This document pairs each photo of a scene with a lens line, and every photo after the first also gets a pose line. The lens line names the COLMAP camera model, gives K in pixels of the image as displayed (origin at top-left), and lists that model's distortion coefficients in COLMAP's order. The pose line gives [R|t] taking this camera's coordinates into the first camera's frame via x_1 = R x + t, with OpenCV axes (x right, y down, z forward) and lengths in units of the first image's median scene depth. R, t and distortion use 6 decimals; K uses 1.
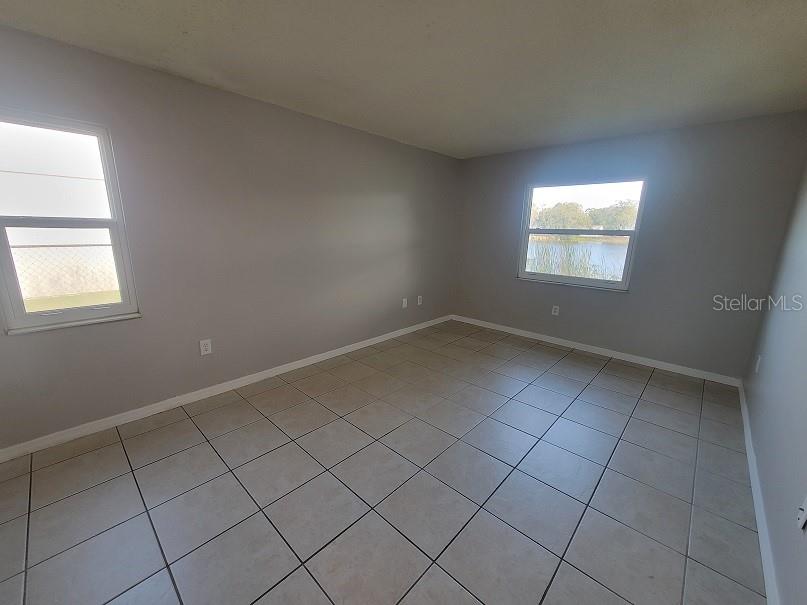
lens RADIAL K [[327.4, 0, 405.5], [0, 327.4, 302.8], [0, 0, 1]] dist [-0.001439, 0.000146]
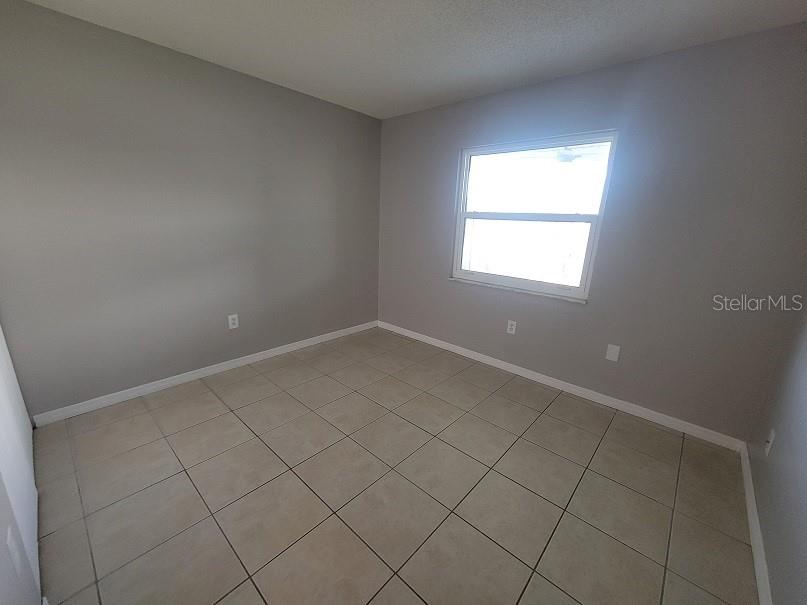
lens RADIAL K [[327.4, 0, 401.3], [0, 327.4, 298.4], [0, 0, 1]] dist [-0.001439, 0.000146]
pose [[0.999790, 0.019676, 0.005789, 0.194574], [-0.019830, 0.999413, 0.027930, -0.040273], [-0.005236, -0.028039, 0.999593, 0.213765]]
